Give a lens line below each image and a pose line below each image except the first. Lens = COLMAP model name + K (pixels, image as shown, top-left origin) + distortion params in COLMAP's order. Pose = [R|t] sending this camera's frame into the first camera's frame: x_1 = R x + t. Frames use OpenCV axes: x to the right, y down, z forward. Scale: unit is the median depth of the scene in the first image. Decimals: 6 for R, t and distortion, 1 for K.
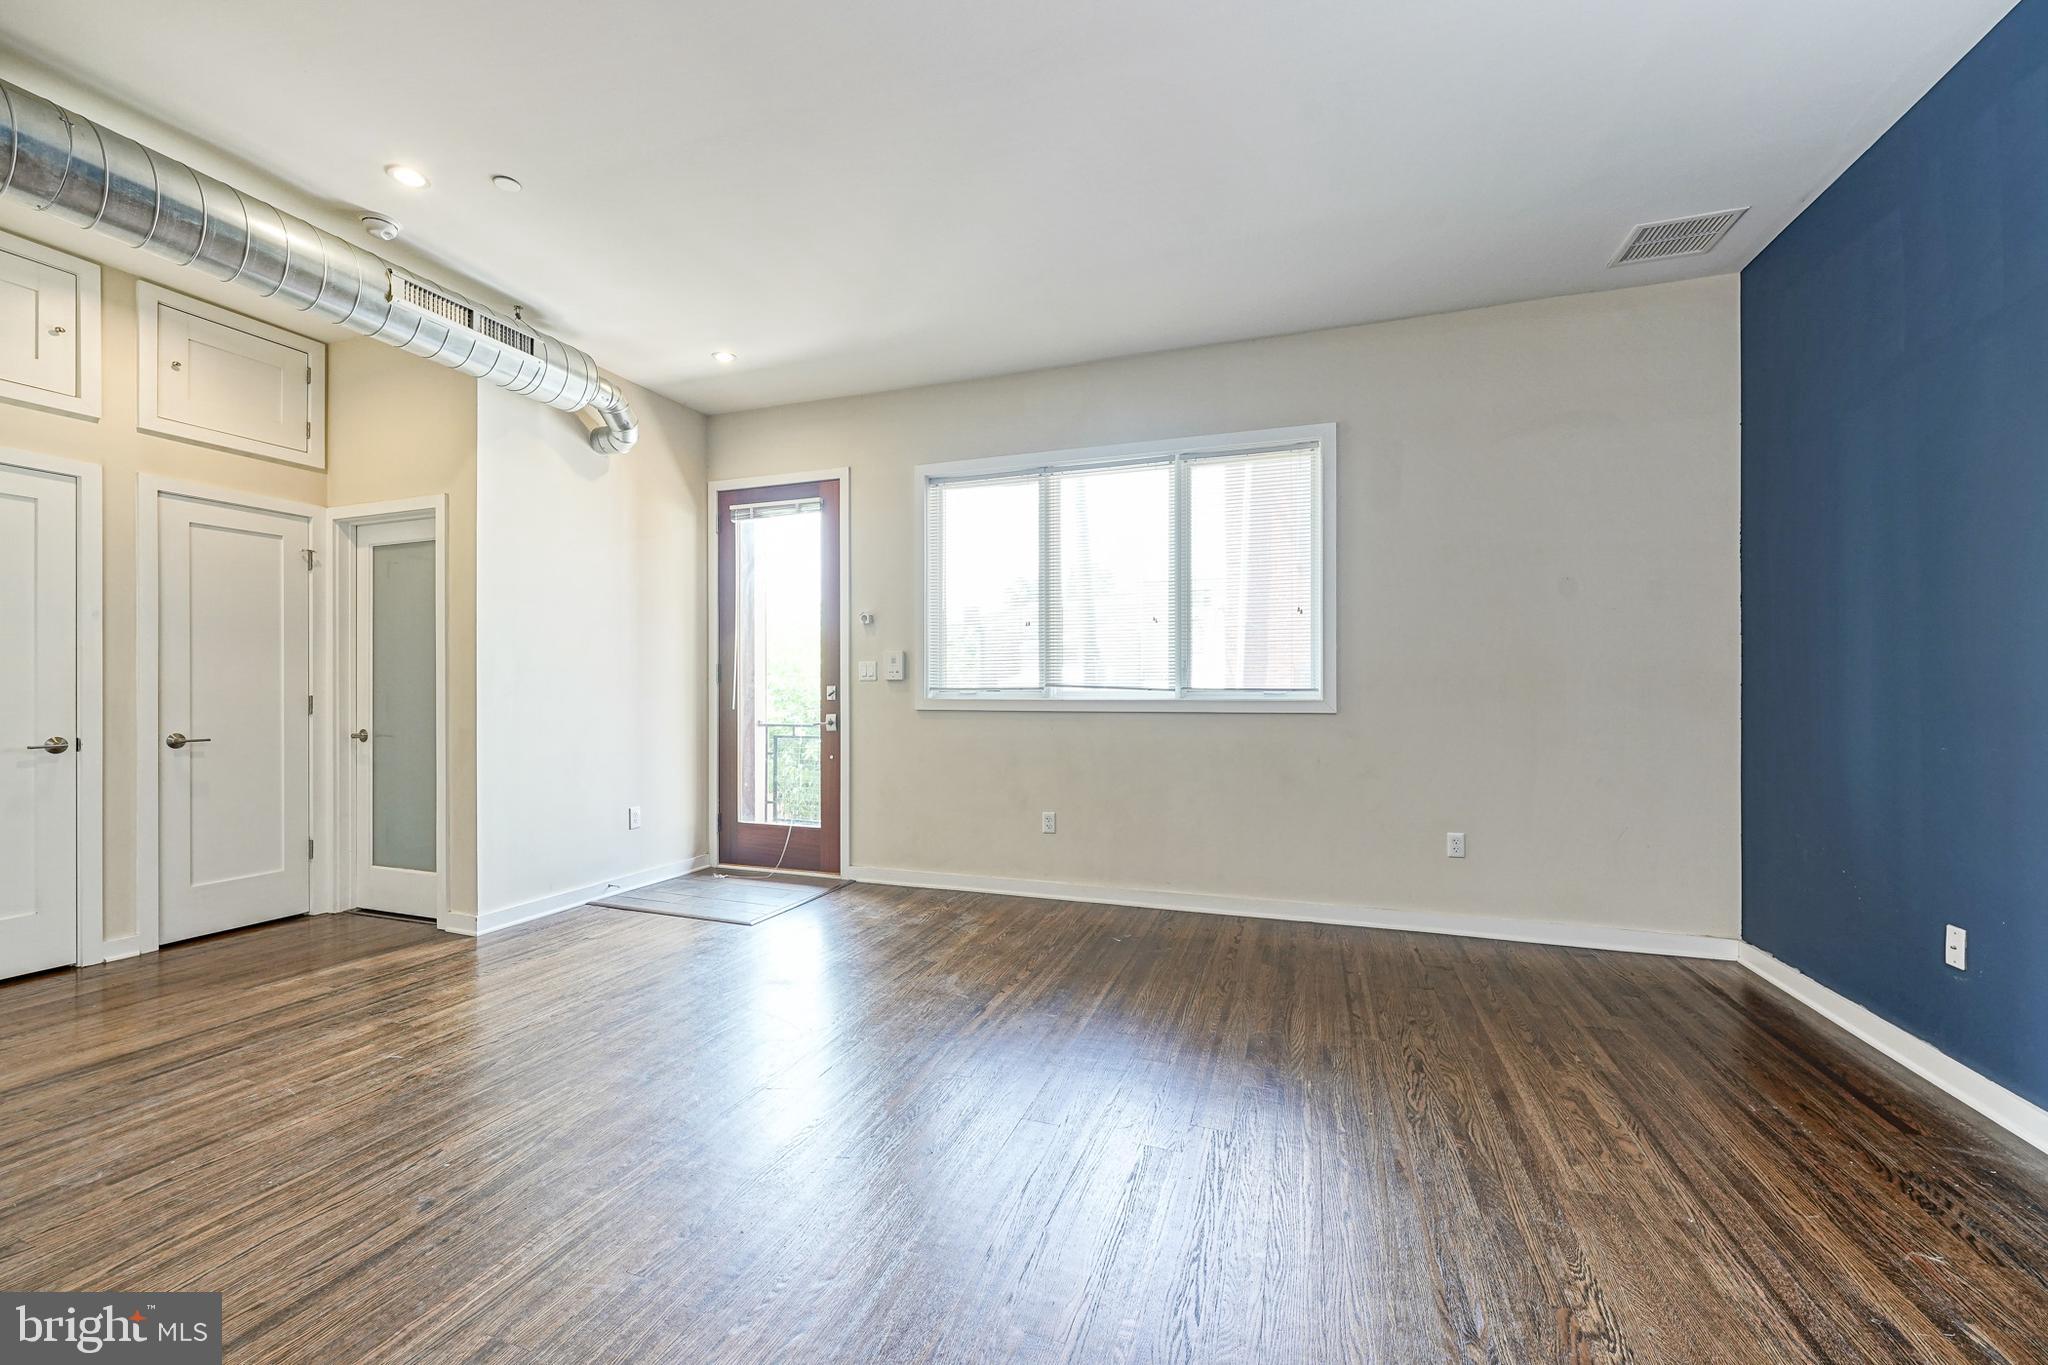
lens RADIAL K [[838.7, 0, 950.9], [0, 838.7, 684.4], [0, 0, 1]] dist [-0.000789, -0.000116]
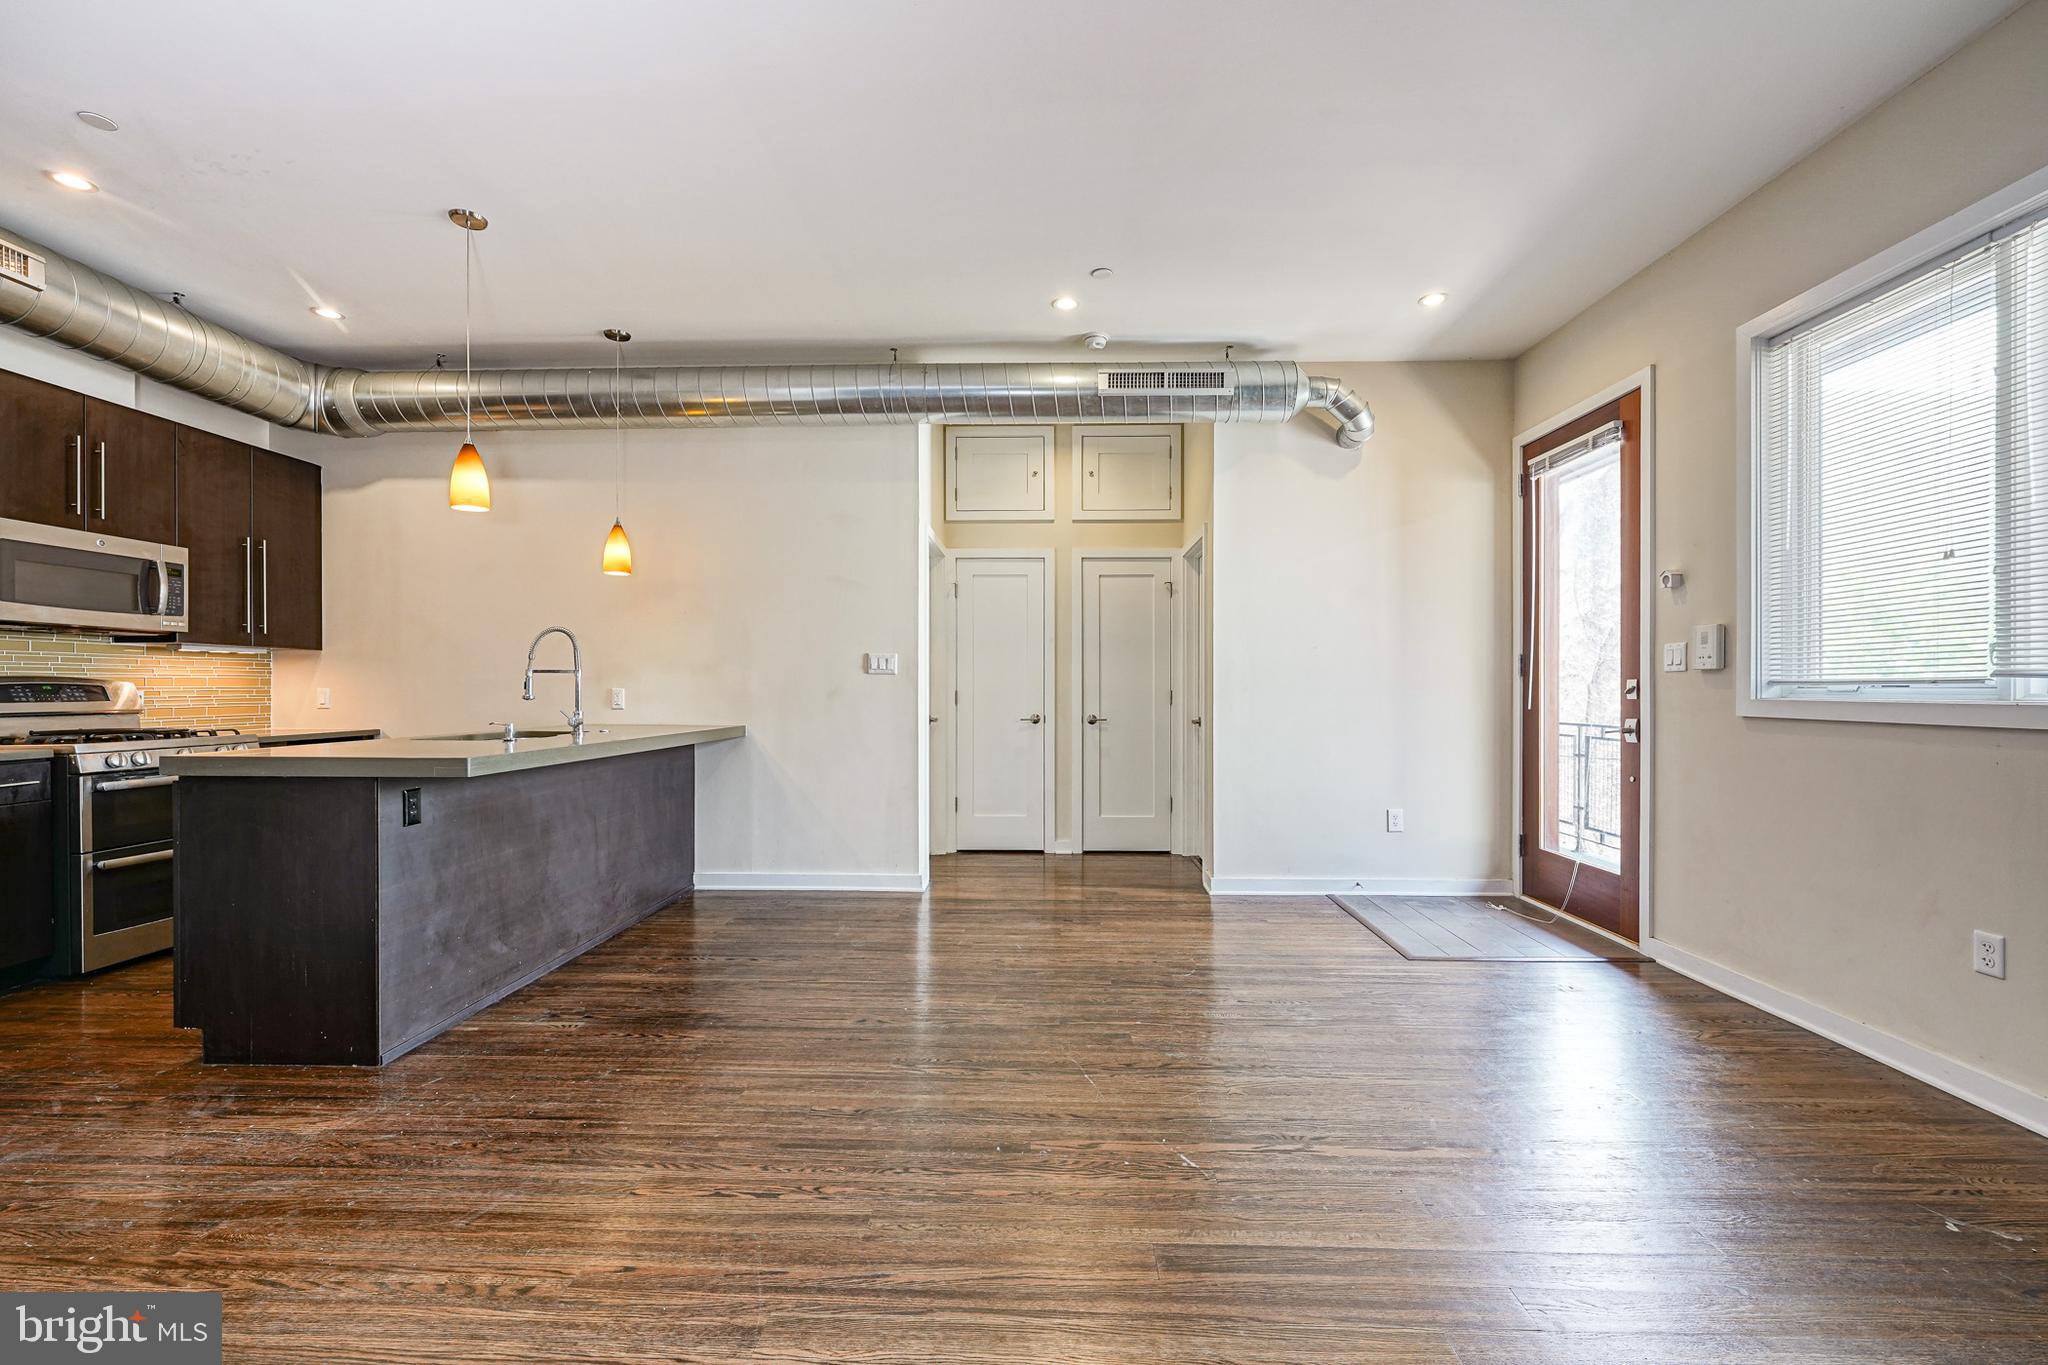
lens RADIAL K [[838.7, 0, 1042.2], [0, 838.7, 700.1], [0, 0, 1]] dist [-0.000789, -0.000116]
pose [[0.374881, 0.011036, -0.927007, 0.382170], [0.010098, 0.999821, 0.015986, 0.003182], [0.927018, -0.015354, 0.374703, 0.297619]]
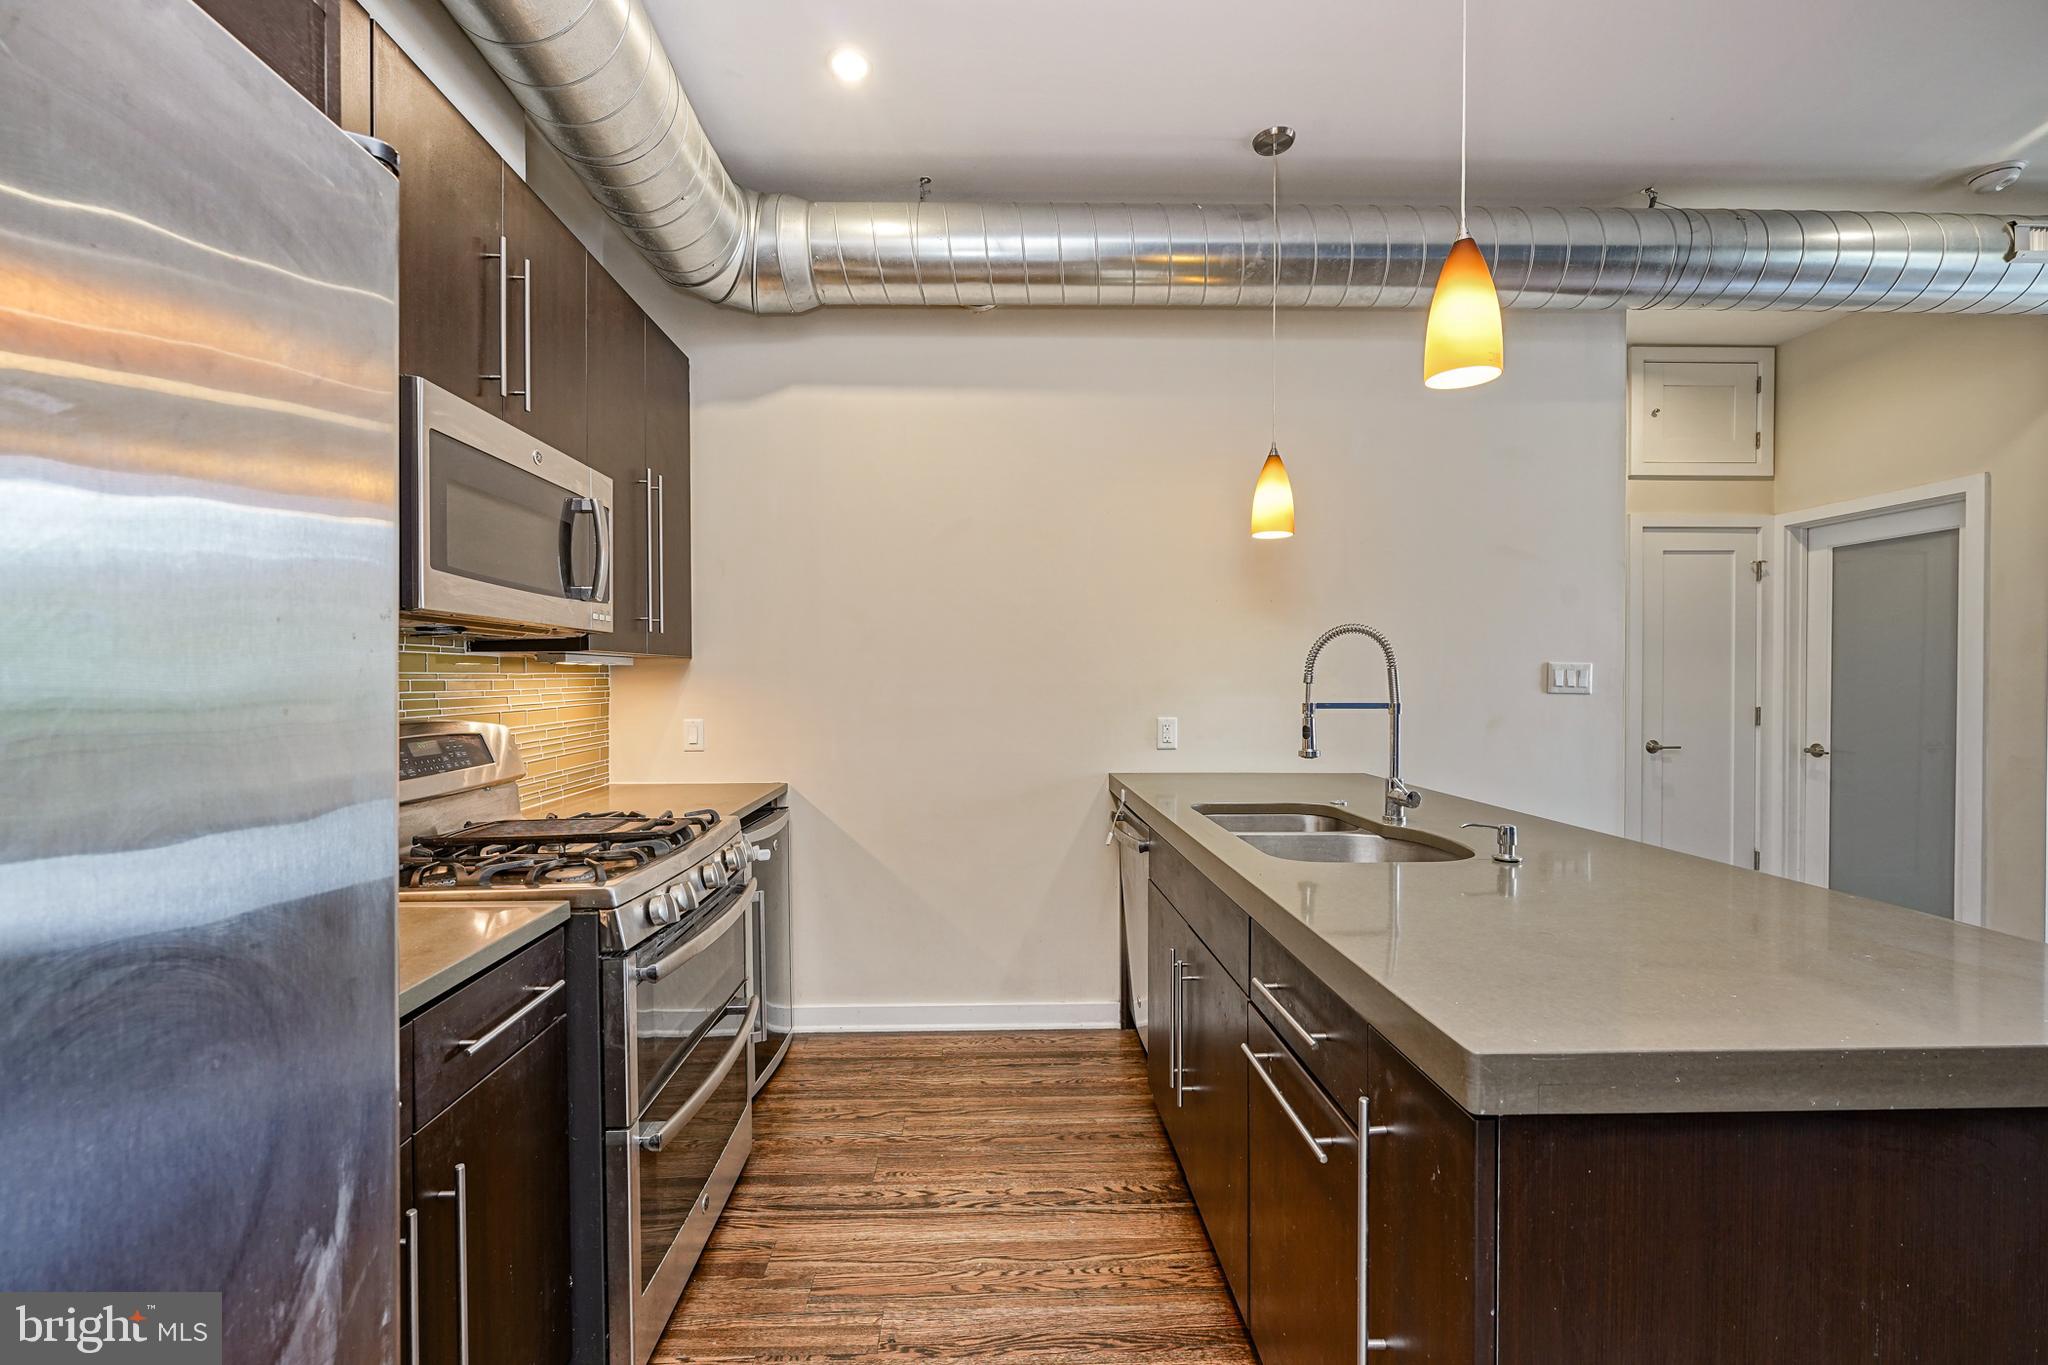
lens RADIAL K [[838.7, 0, 1024.7], [0, 838.7, 677.9], [0, 0, 1]] dist [-0.000789, -0.000116]
pose [[0.420168, -0.000146, -0.907447, -0.236500], [0.011169, 0.999925, 0.005011, -0.036798], [0.907378, -0.012241, 0.420138, -0.196725]]
